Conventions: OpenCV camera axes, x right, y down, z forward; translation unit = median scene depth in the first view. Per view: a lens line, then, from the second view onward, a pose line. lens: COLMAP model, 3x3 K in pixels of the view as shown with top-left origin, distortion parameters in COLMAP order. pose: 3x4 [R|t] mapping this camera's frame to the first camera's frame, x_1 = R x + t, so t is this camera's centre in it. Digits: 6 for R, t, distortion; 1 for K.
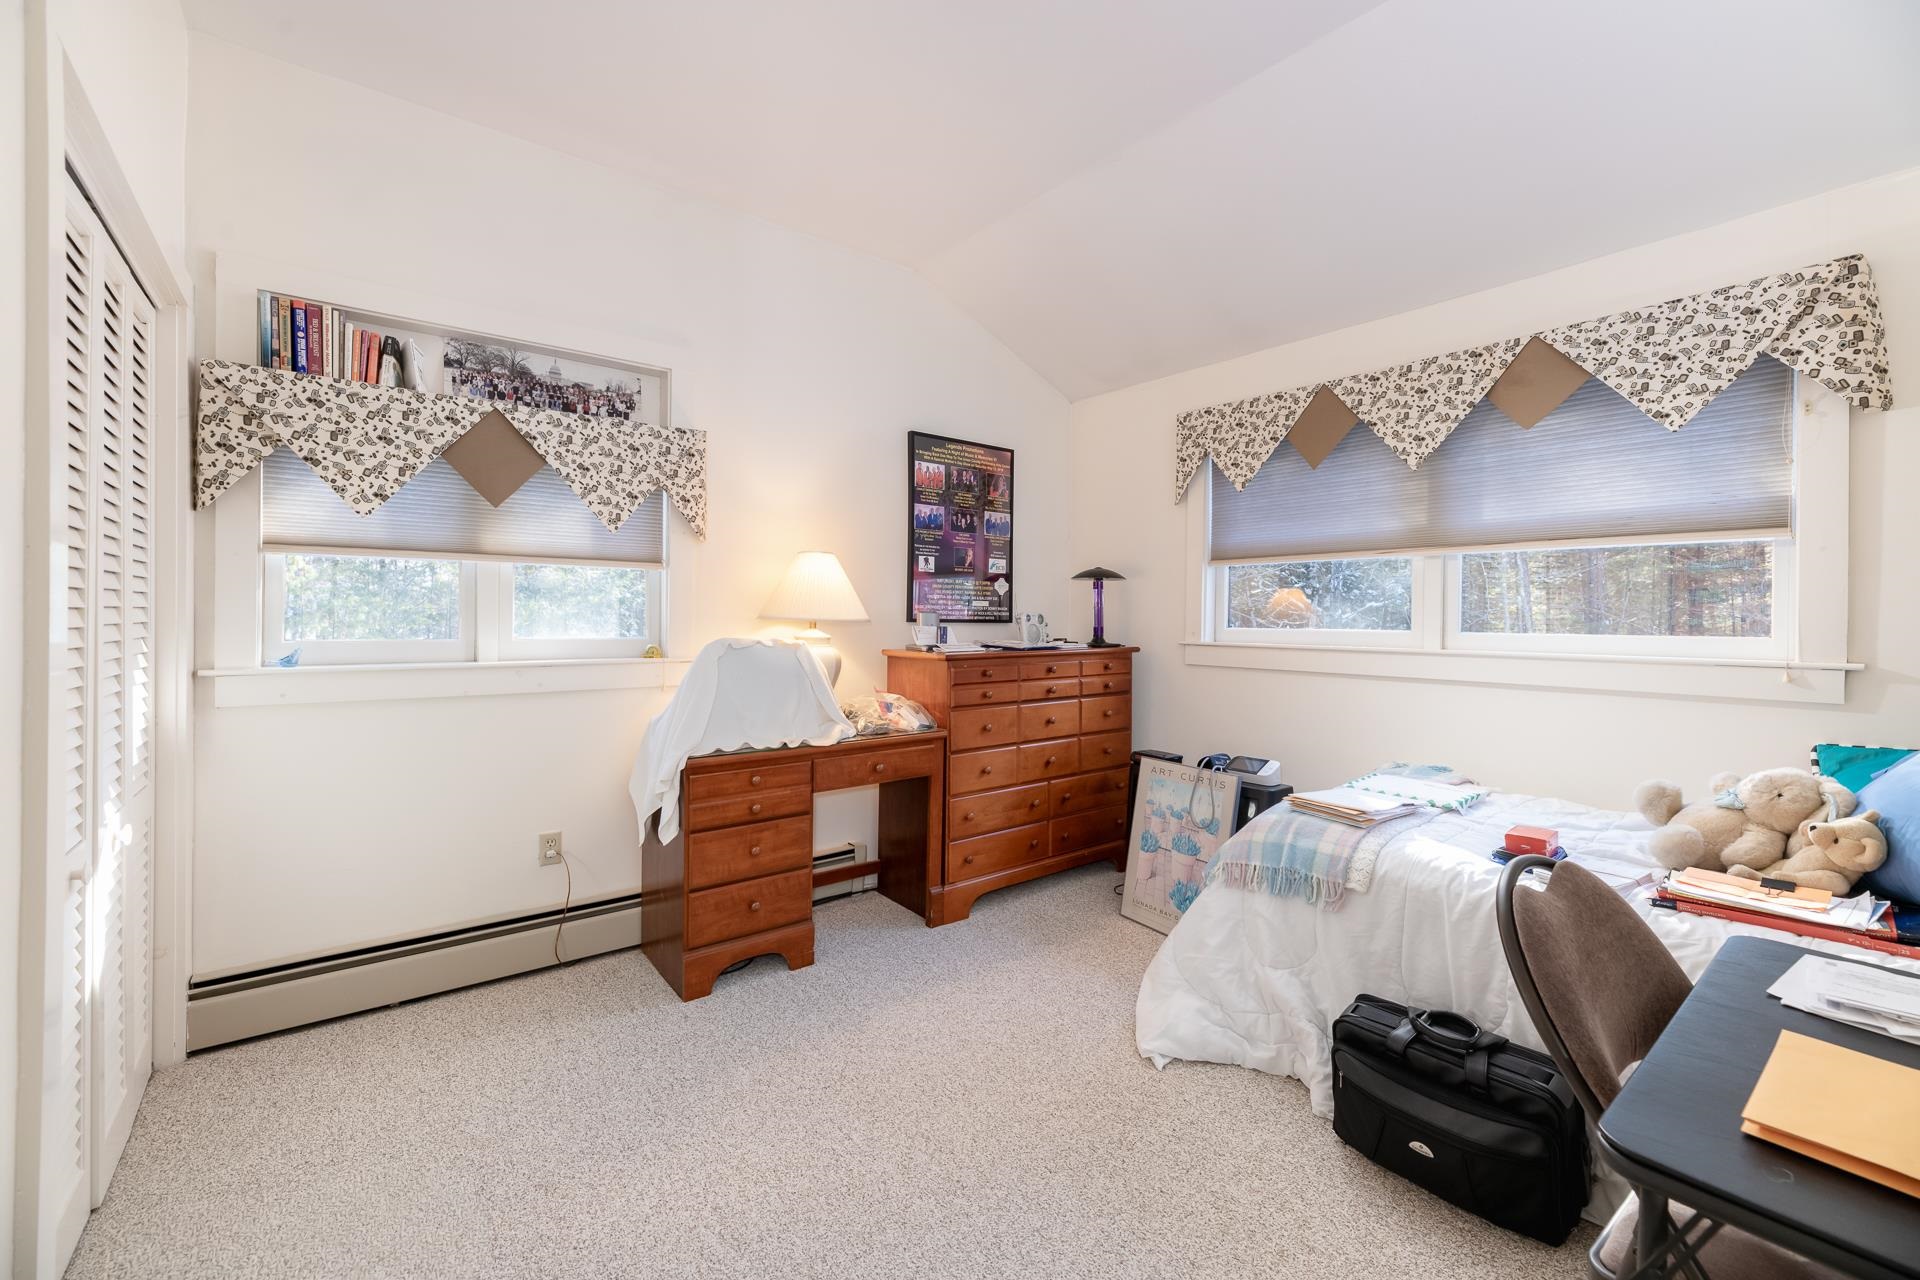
lens RADIAL K [[809.5, 0, 954.5], [0, 809.5, 607.6], [0, 0, 1]] dist [0.000861, 0.000080]
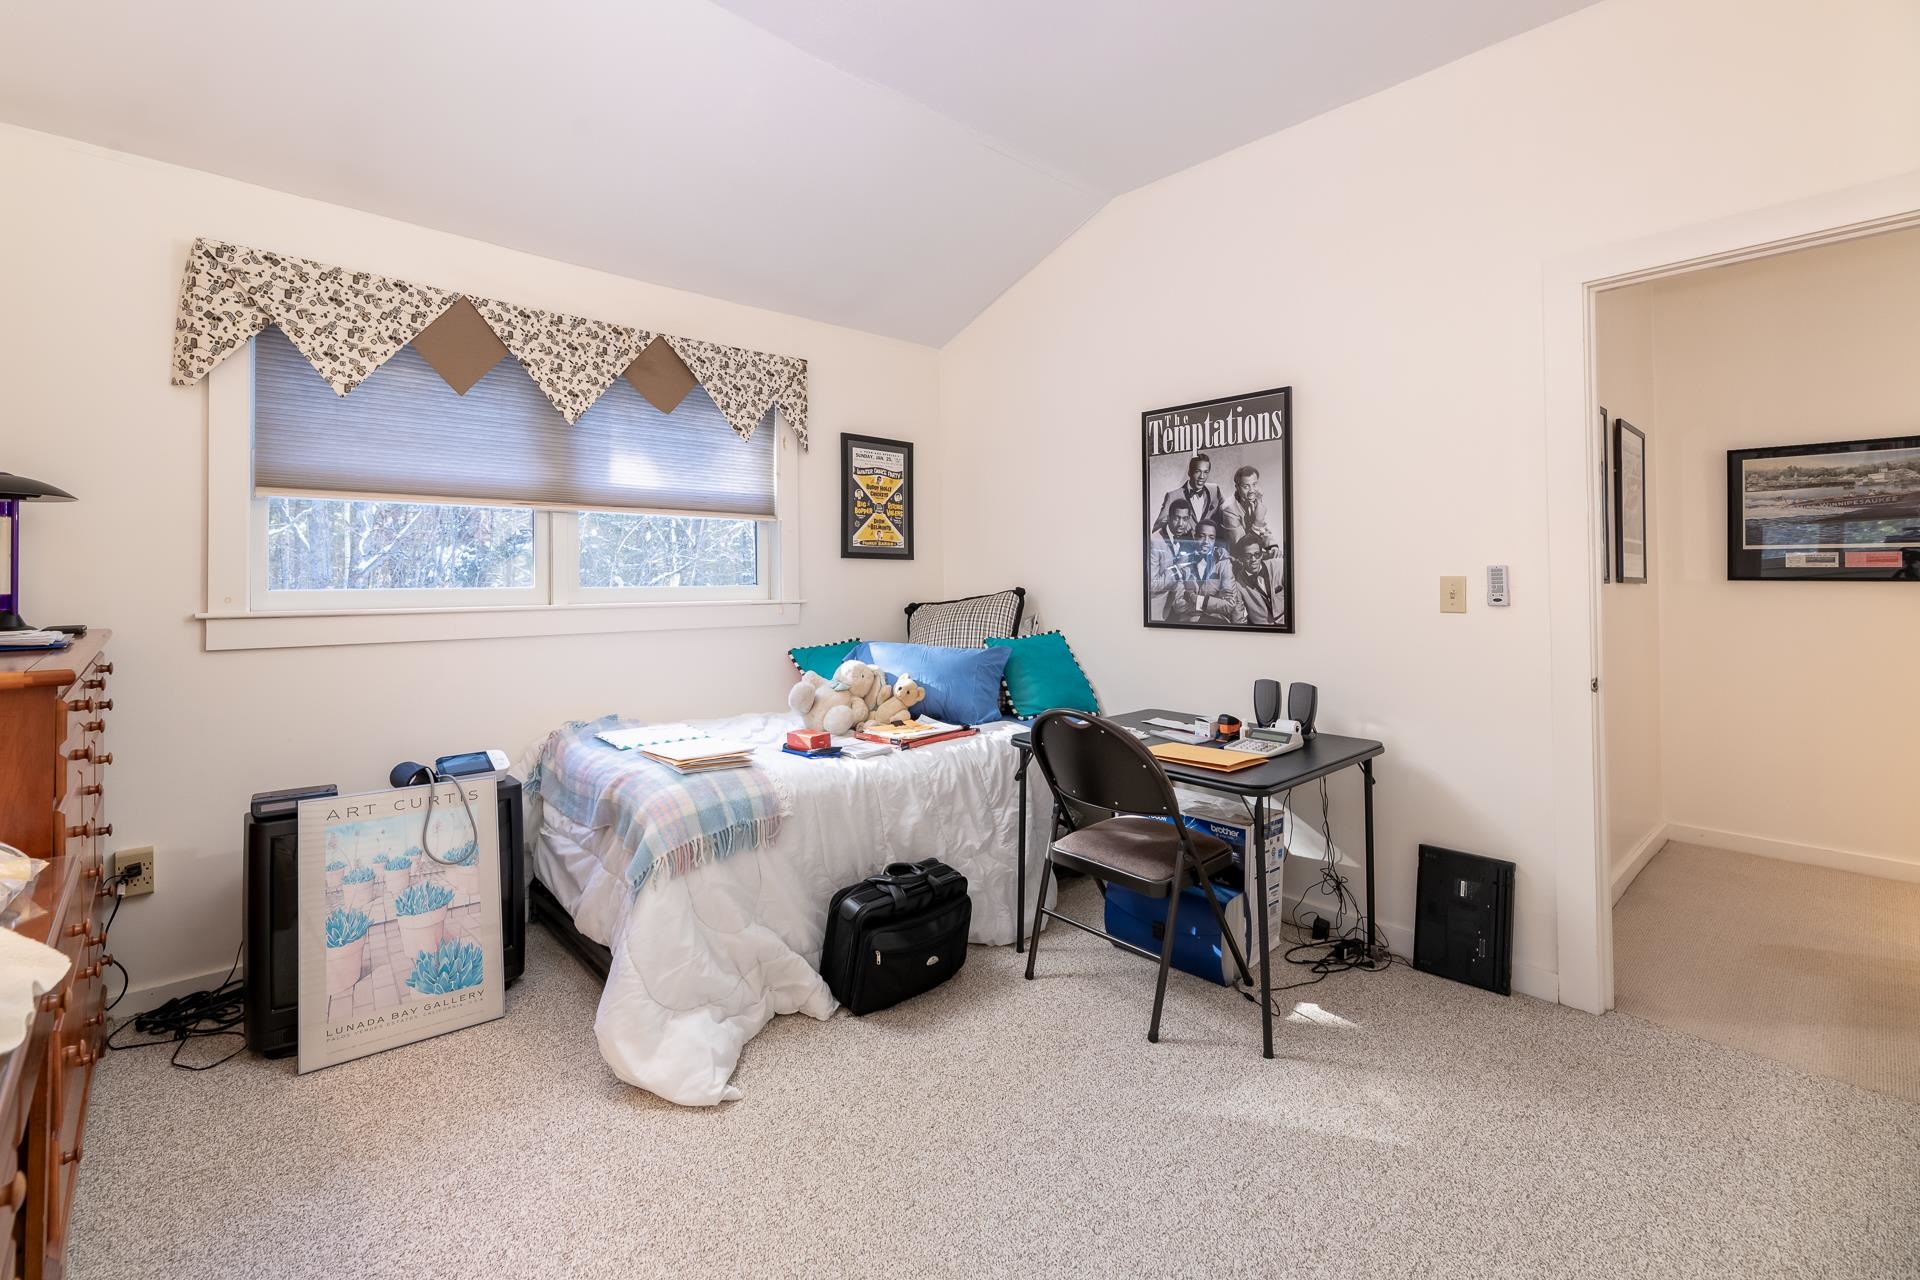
lens RADIAL K [[801.1, 0, 957.3], [0, 801.1, 559.8], [0, 0, 1]] dist [0.000123, 0.000005]
pose [[-0.065284, 0.014366, 0.997763, -0.422853], [-0.009621, 0.999841, -0.015026, 0.005645], [-0.997820, -0.010581, -0.065135, 0.565414]]
